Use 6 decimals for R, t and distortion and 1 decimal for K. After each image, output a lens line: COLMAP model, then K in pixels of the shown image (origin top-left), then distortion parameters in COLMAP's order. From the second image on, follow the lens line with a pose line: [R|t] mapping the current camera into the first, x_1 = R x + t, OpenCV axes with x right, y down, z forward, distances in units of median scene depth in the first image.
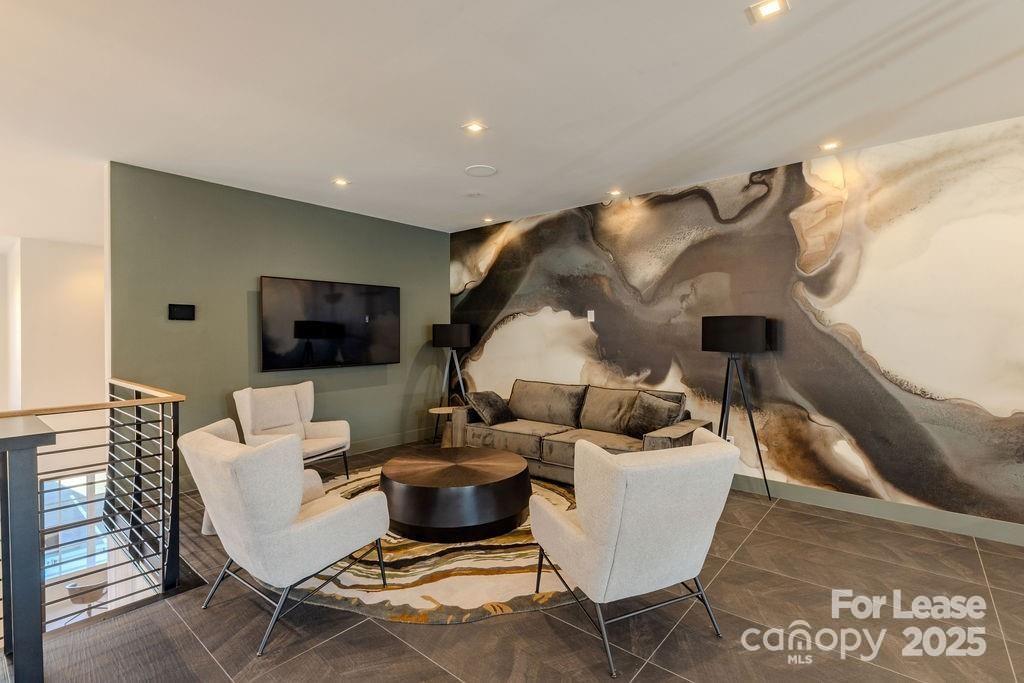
lens RADIAL K [[470.7, 0, 509.2], [0, 470.7, 339.8], [0, 0, 1]] dist [0.000794, -0.002673]
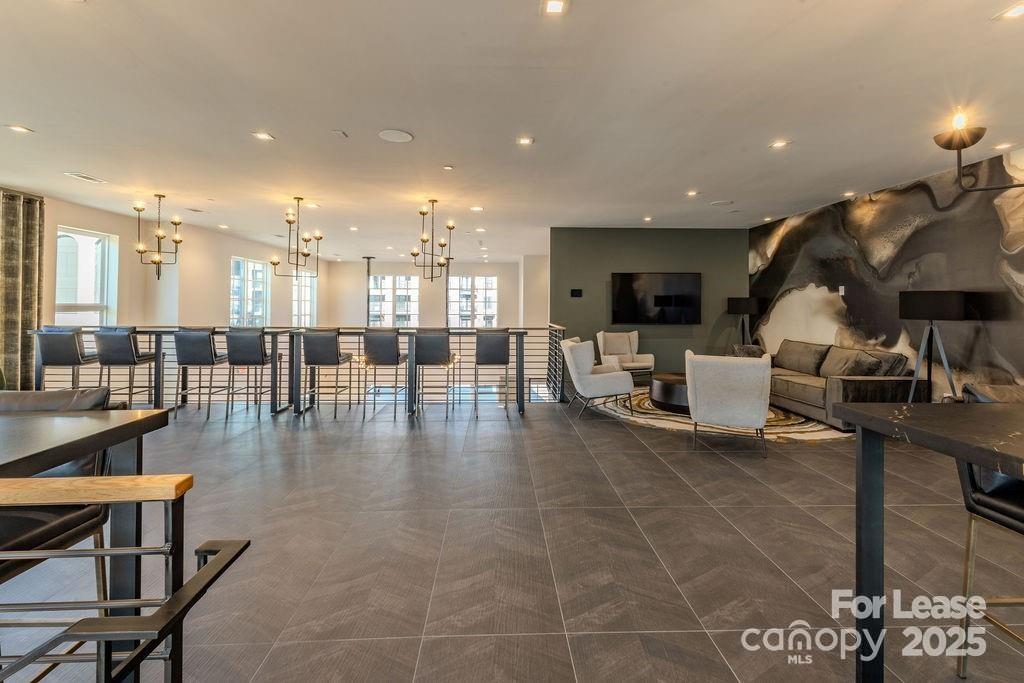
lens RADIAL K [[470.7, 0, 522.7], [0, 470.7, 302.4], [0, 0, 1]] dist [0.000794, -0.002673]
pose [[0.695541, 0.001924, -0.718483, 0.542906], [-0.014108, 0.999840, -0.010979, 0.006609], [0.718348, 0.017772, 0.695457, -0.526303]]
